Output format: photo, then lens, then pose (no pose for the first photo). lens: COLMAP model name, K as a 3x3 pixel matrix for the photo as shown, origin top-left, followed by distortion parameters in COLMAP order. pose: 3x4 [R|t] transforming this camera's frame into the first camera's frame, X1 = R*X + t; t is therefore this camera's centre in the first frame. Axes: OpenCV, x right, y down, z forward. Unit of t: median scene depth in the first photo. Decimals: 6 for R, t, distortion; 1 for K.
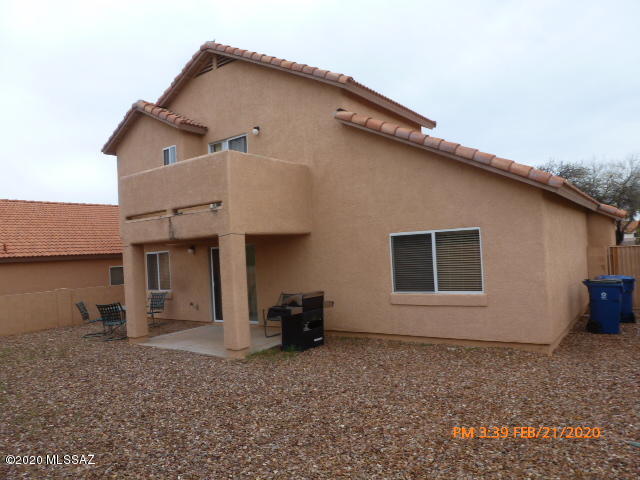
lens RADIAL K [[463.0, 0, 321.7], [0, 463.0, 237.0], [0, 0, 1]] dist [-0.063755, 0.022743]
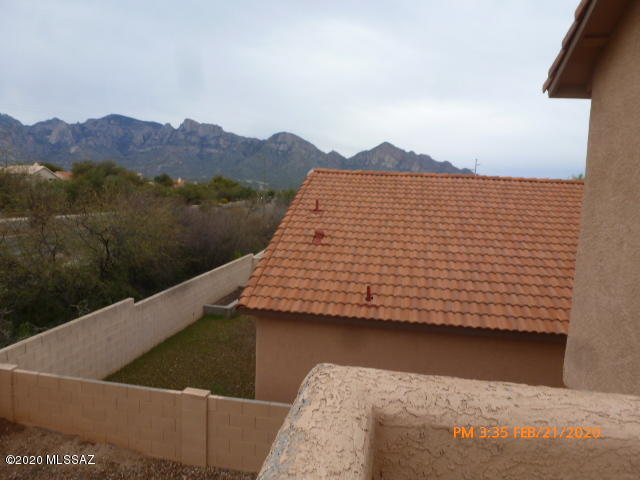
lens RADIAL K [[463.0, 0, 322.4], [0, 463.0, 235.4], [0, 0, 1]] dist [-0.063755, 0.022743]
pose [[0.450603, 0.165828, -0.877188, -0.441587], [-0.043669, 0.985514, 0.163874, -0.224247], [0.891656, -0.035536, 0.451317, 1.211962]]
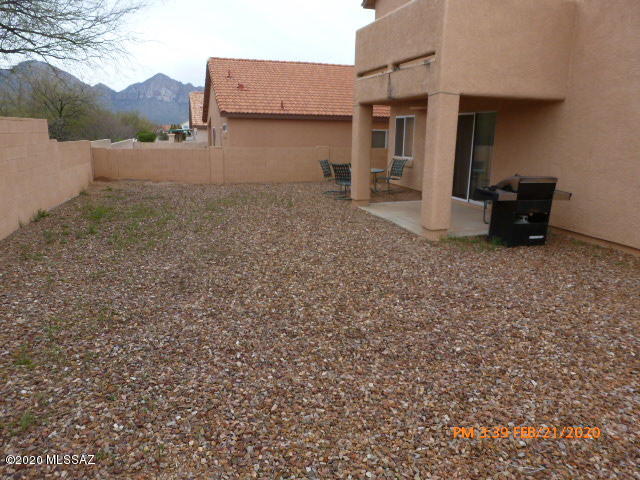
lens RADIAL K [[463.0, 0, 321.4], [0, 463.0, 239.2], [0, 0, 1]] dist [-0.063755, 0.022743]
pose [[0.798360, 0.204915, -0.566243, 0.153925], [-0.042060, 0.957000, 0.287022, 0.017529], [0.600709, -0.205331, 0.772650, 0.187165]]
